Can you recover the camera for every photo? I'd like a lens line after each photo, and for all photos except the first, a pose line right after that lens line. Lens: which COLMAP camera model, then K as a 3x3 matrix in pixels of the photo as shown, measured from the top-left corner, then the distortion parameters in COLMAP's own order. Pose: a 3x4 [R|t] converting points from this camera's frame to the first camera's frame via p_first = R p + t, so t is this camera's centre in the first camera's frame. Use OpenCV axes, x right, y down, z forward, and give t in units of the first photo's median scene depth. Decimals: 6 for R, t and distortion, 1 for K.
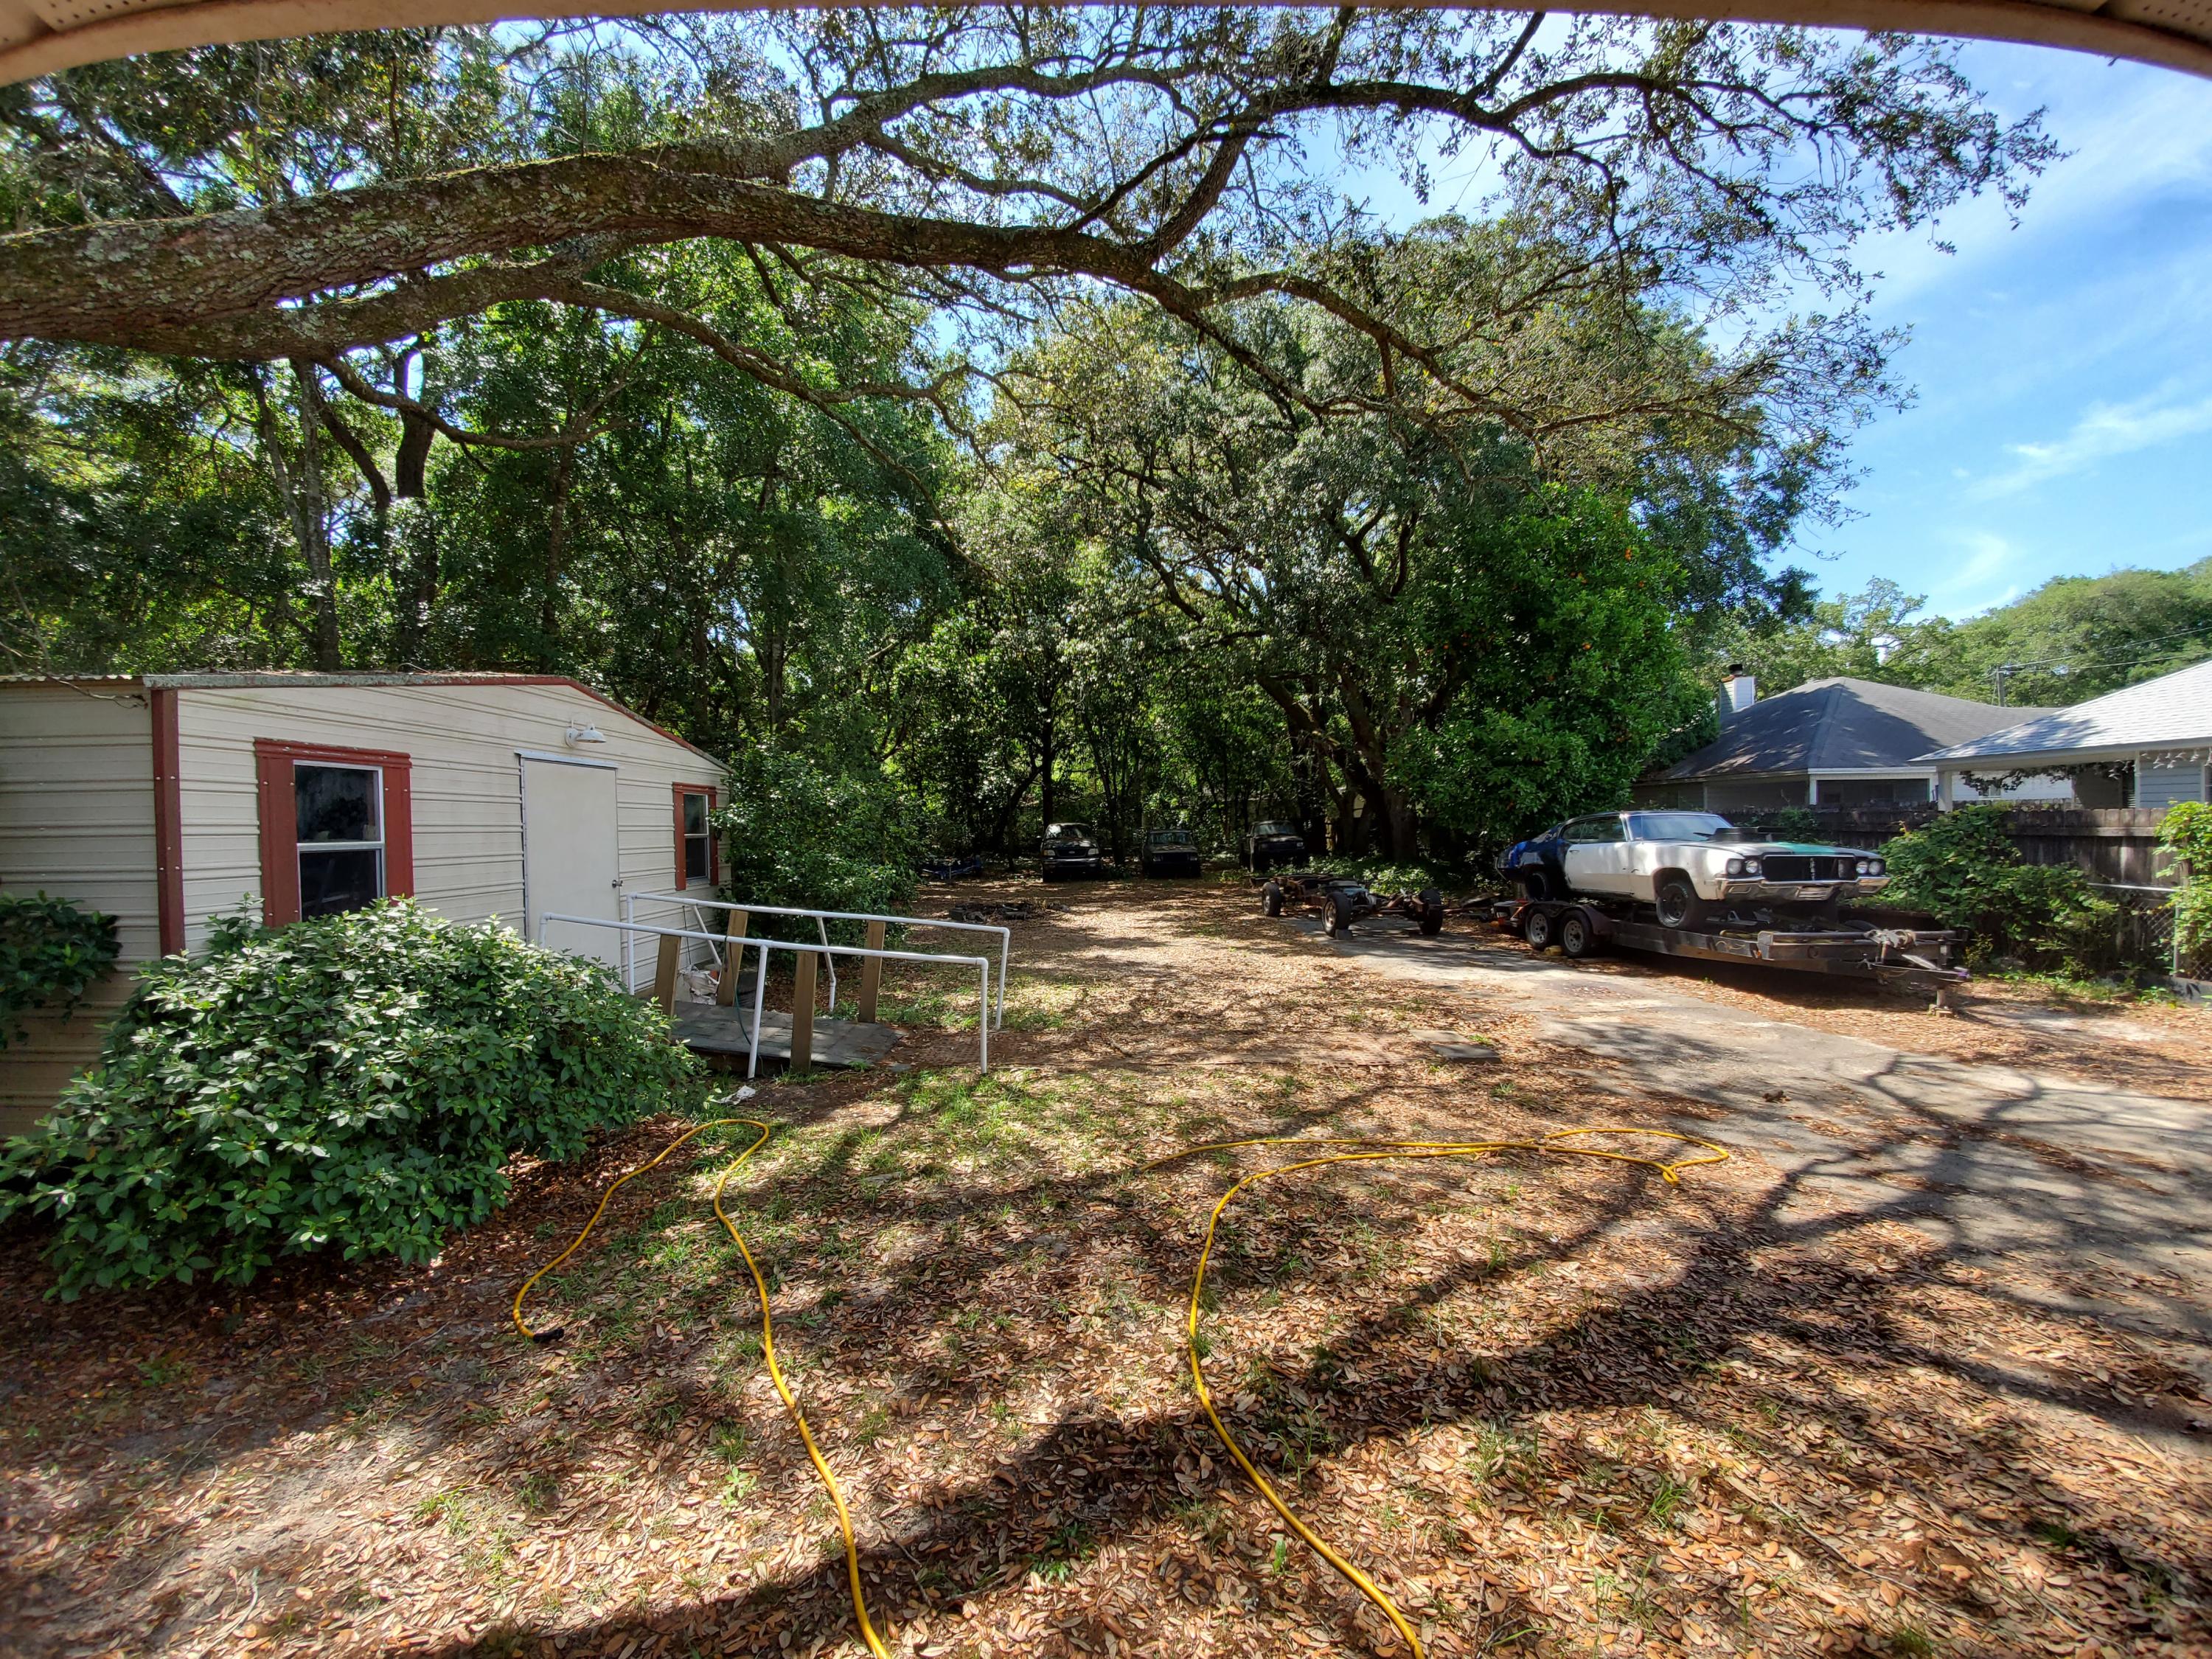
lens RADIAL K [[878.8, 0, 1106.3], [0, 878.8, 836.4], [0, 0, 1]] dist [0.020272, -0.019650]
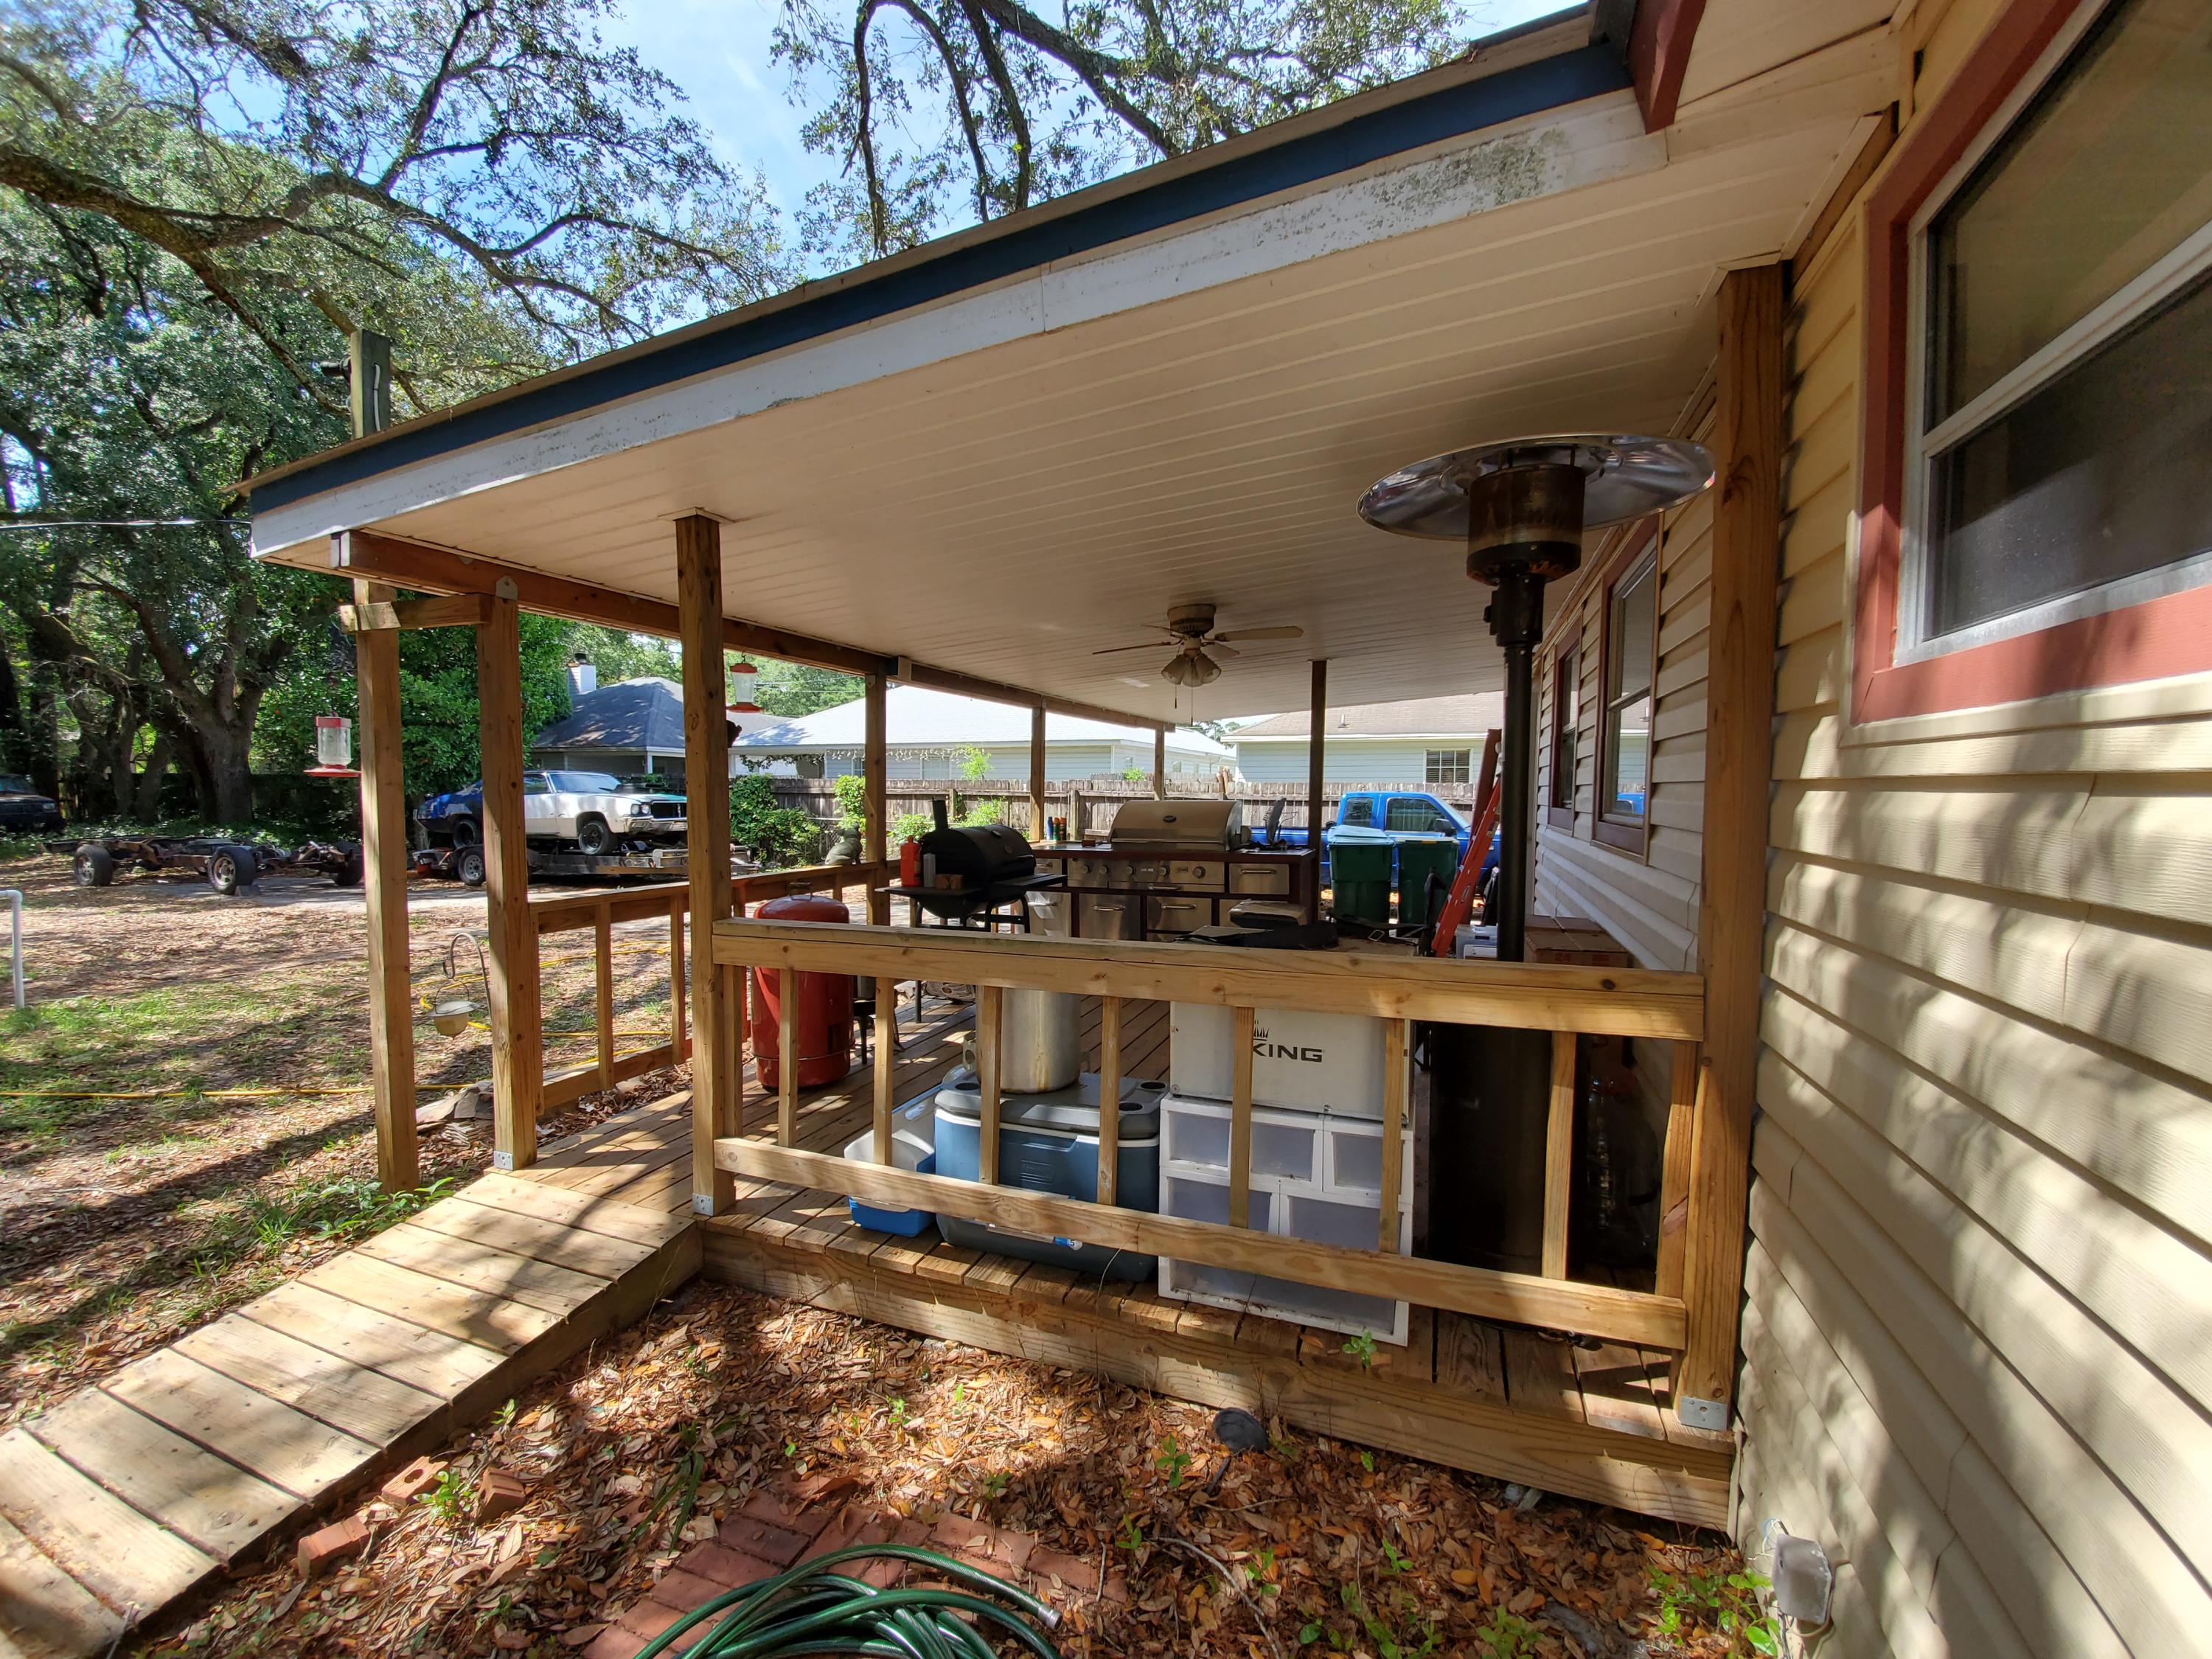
lens RADIAL K [[878.8, 0, 1106.3], [0, 878.8, 836.4], [0, 0, 1]] dist [0.020272, -0.019650]
pose [[0.379454, -0.029117, 0.924752, -0.318684], [-0.000997, 0.999491, 0.031879, 0.028182], [-0.925210, -0.013018, 0.379232, -0.260175]]
